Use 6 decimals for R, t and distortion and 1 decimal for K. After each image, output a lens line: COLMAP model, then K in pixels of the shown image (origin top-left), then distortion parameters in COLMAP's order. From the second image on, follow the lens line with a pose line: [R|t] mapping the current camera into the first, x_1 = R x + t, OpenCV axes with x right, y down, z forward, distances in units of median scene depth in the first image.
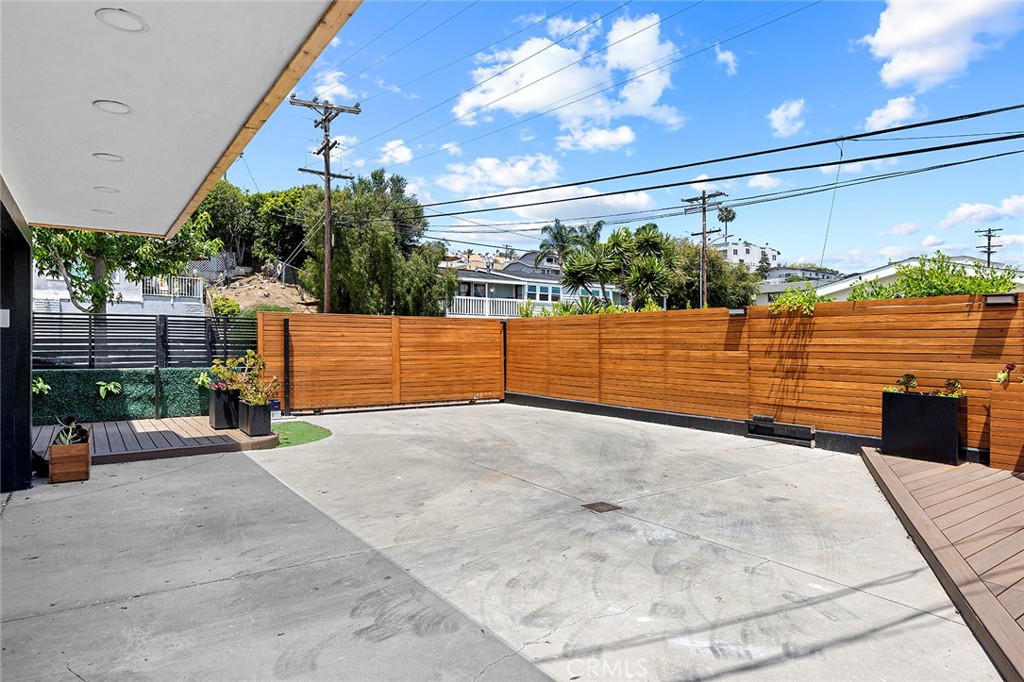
lens RADIAL K [[604.6, 0, 508.7], [0, 604.6, 337.8], [0, 0, 1]] dist [0.002483, -0.000783]
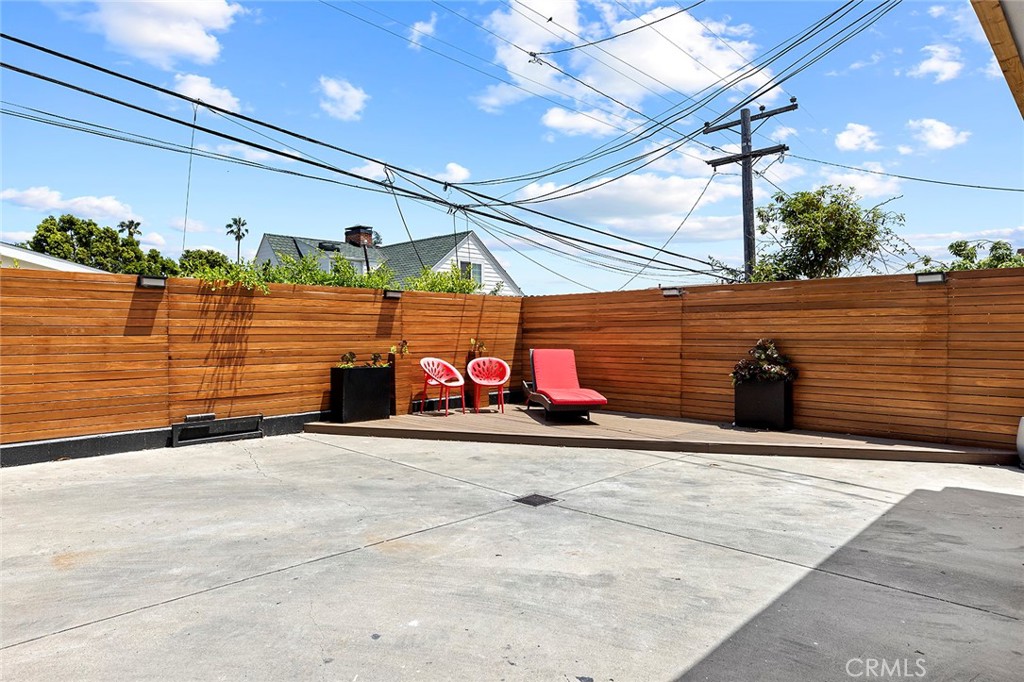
lens RADIAL K [[604.6, 0, 508.7], [0, 604.6, 337.8], [0, 0, 1]] dist [0.002483, -0.000783]
pose [[-0.173759, -0.012278, 0.984712, -0.804276], [-0.006109, 0.999916, 0.011390, 0.025472], [-0.984769, -0.004037, -0.173819, 1.304679]]
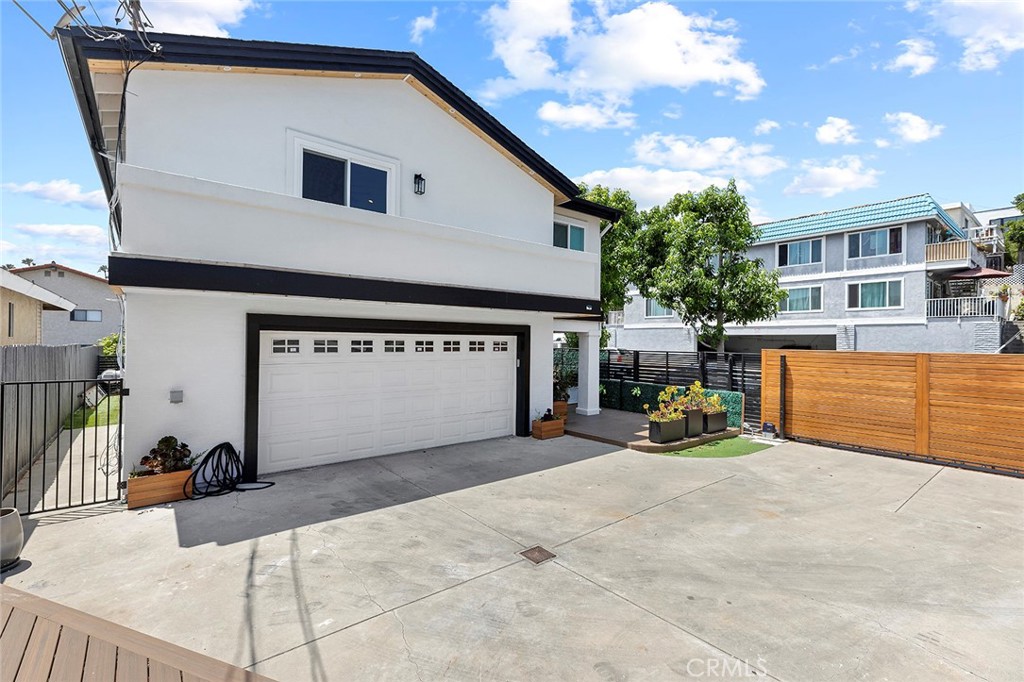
lens RADIAL K [[456.1, 0, 512.0], [0, 456.1, 341.0], [0, 0, 1]] dist [0.001195, 0.000248]
pose [[0.071762, -0.004120, -0.997413, 1.094879], [-0.001581, 0.999990, -0.004245, -0.127747], [0.997421, 0.001881, 0.071755, 0.966546]]
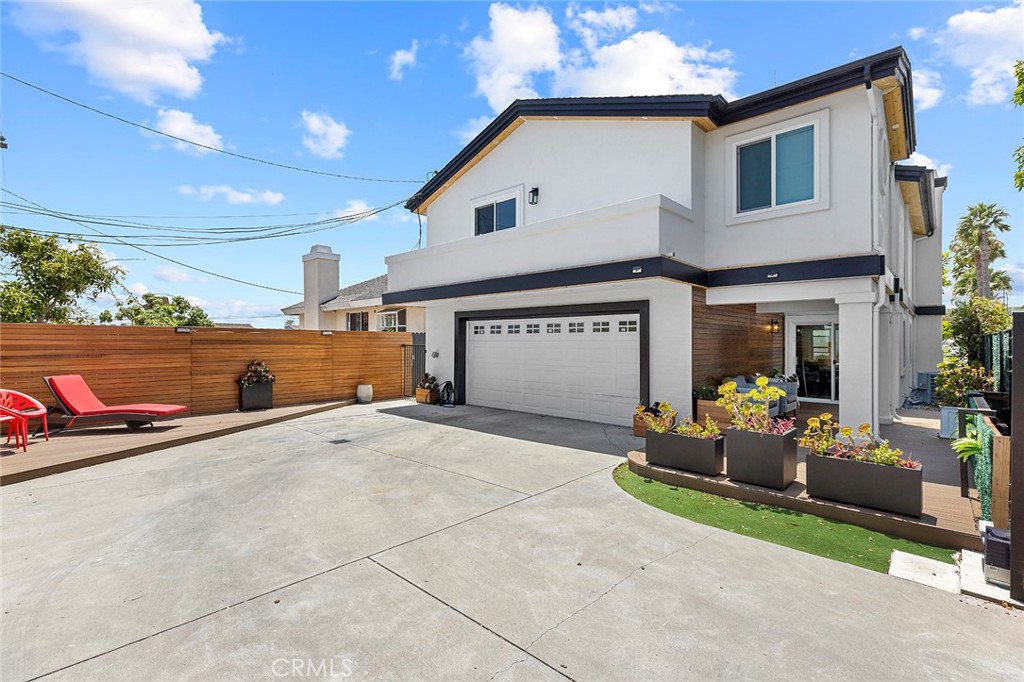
lens RADIAL K [[468.6, 0, 510.7], [0, 468.6, 344.9], [0, 0, 1]] dist [0.001896, 0.000231]
pose [[-0.978262, -0.006629, -0.207266, -0.070149], [-0.005793, 0.999972, -0.004641, -0.026936], [0.207291, -0.003339, -0.978274, 2.800489]]
